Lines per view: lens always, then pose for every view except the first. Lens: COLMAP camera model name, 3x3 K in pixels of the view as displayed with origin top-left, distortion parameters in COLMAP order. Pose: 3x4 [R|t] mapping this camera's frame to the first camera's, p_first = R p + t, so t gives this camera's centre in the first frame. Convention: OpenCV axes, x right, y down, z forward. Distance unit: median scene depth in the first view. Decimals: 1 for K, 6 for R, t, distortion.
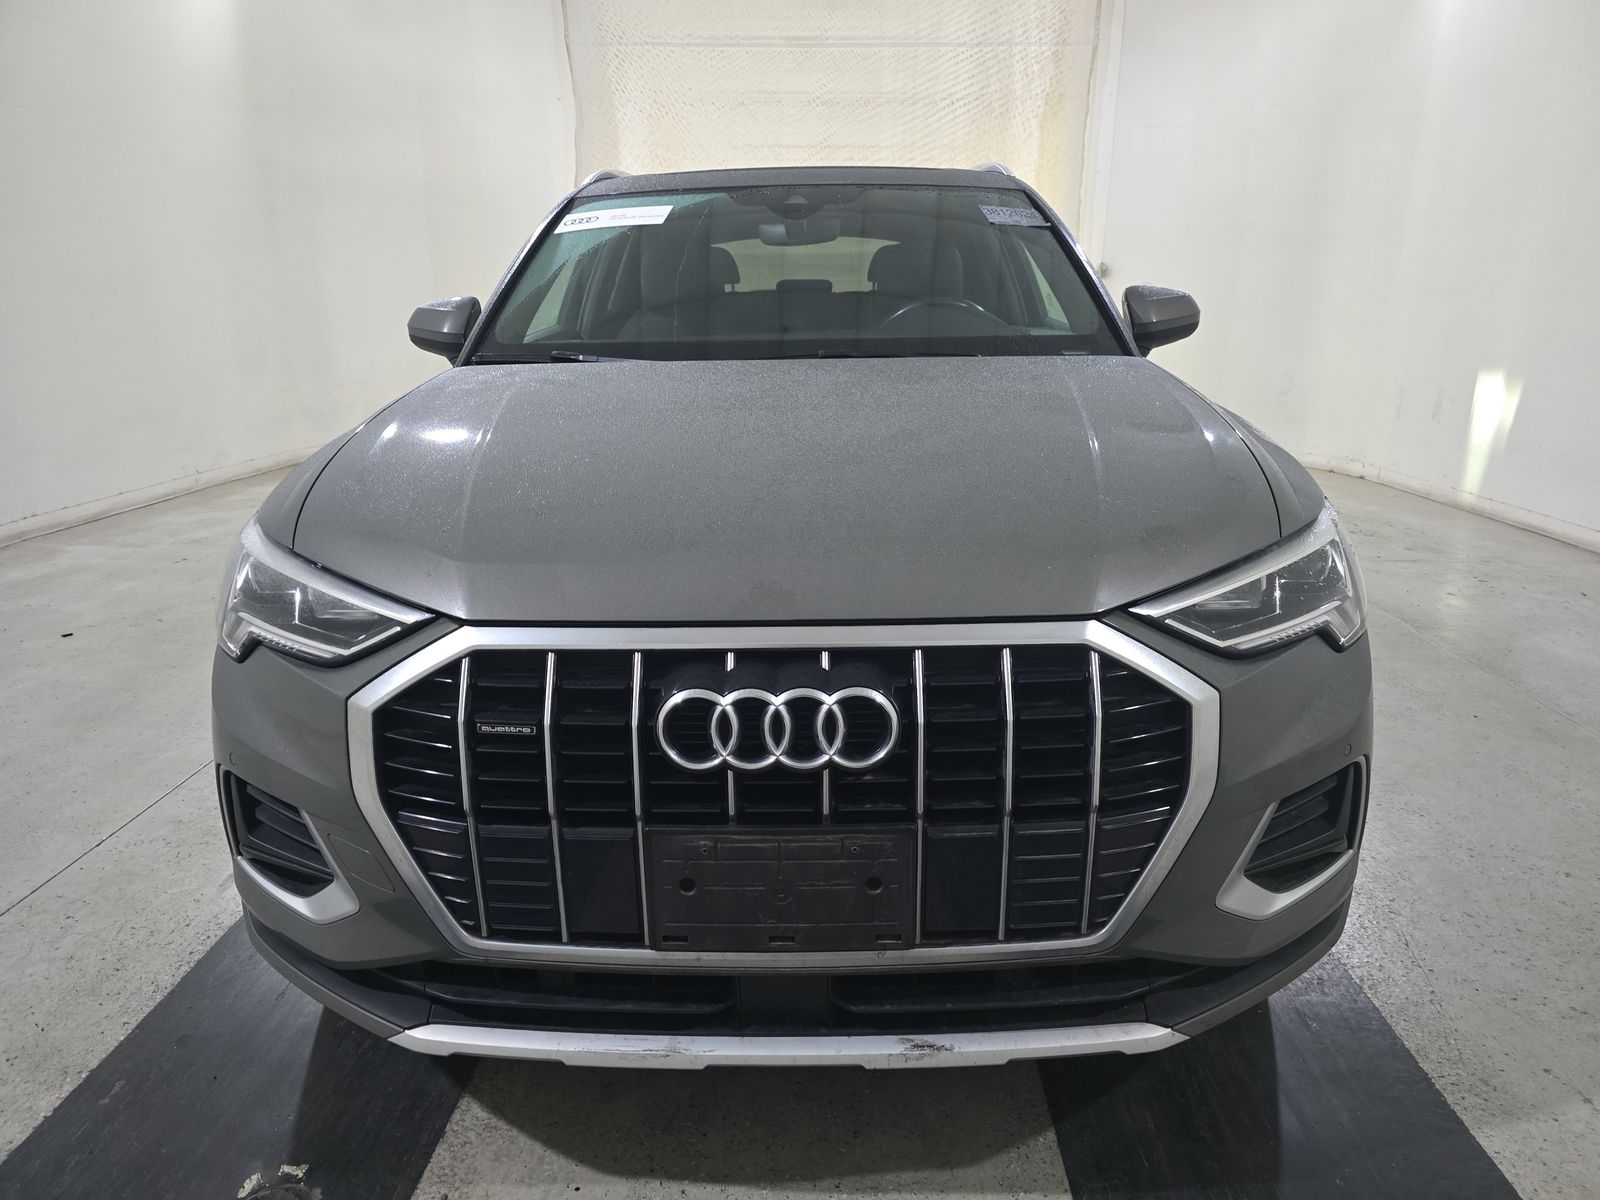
lens RADIAL K [[1071.9, 0, 803.8], [0, 1071.9, 605.1], [0, 0, 1]] dist [0.033682, -0.024147]
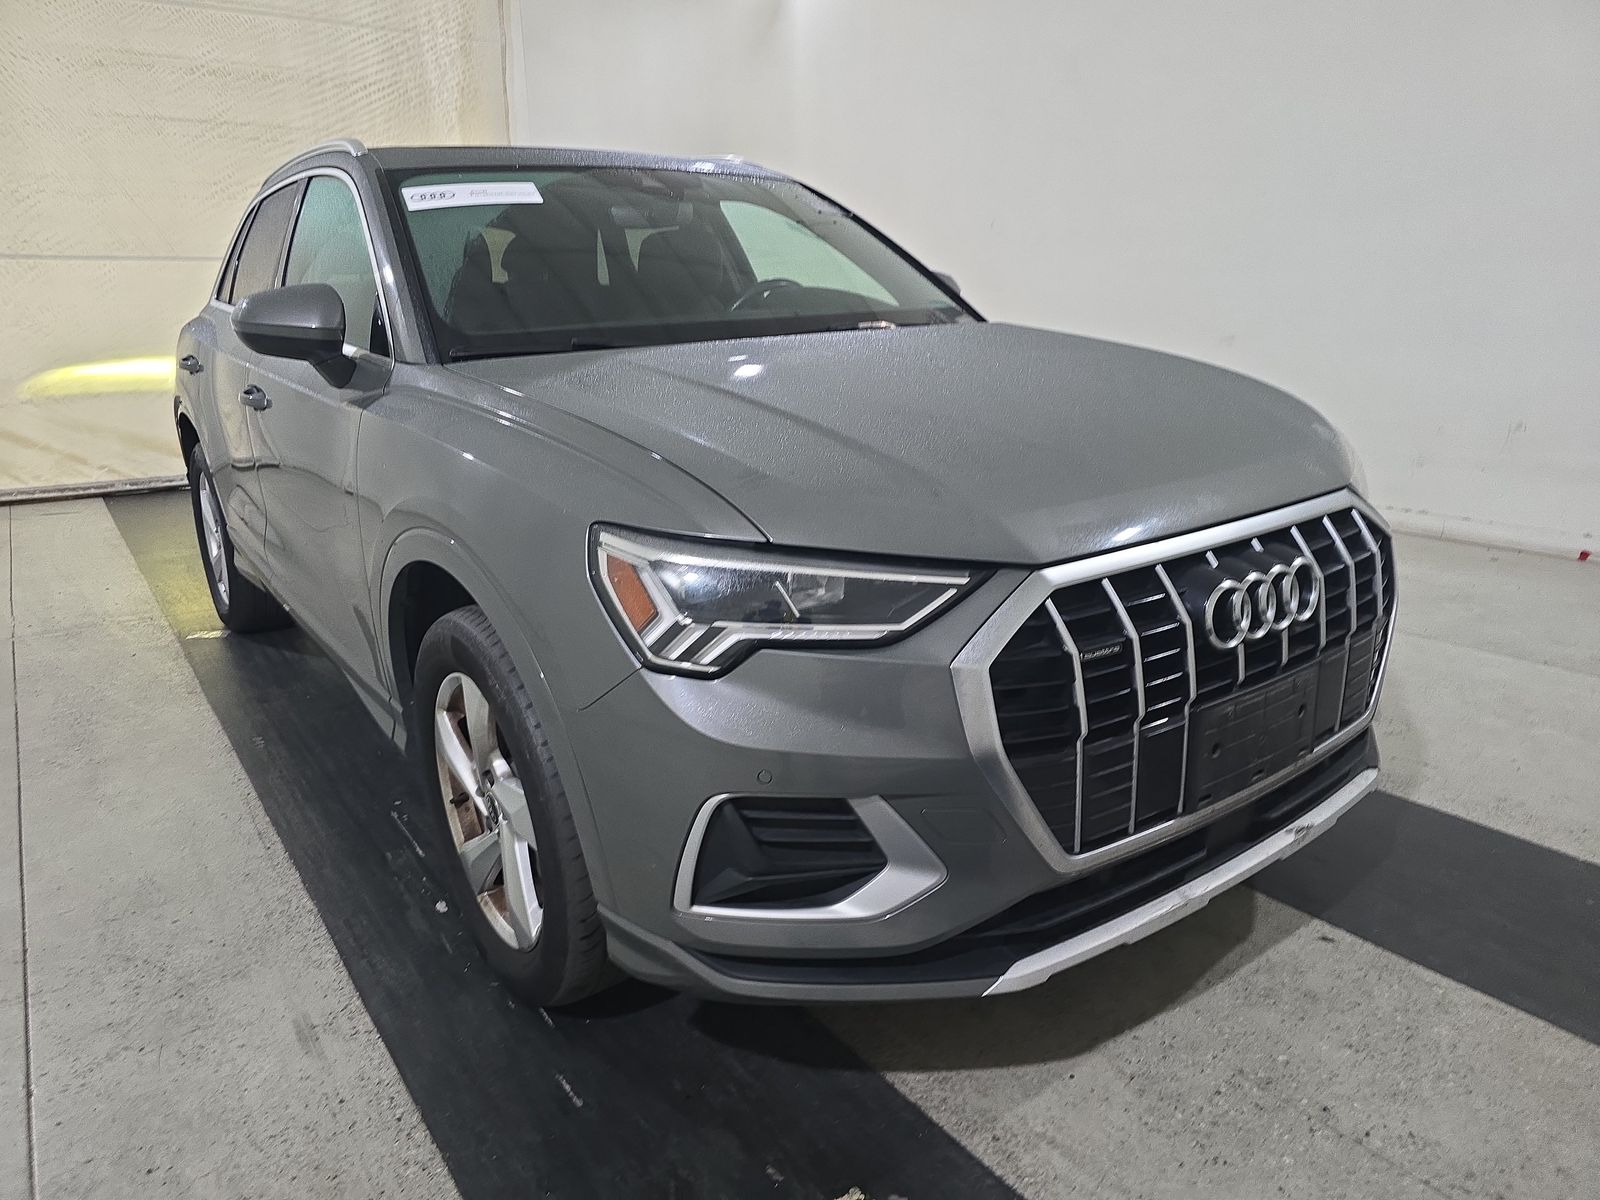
lens RADIAL K [[1071.9, 0, 805.1], [0, 1071.9, 599.5], [0, 0, 1]] dist [0.033682, -0.024147]
pose [[0.793438, -0.183086, 0.580462, -0.187863], [0.186603, 0.980932, 0.054331, -0.008900], [-0.579341, 0.065207, 0.812473, 0.045168]]
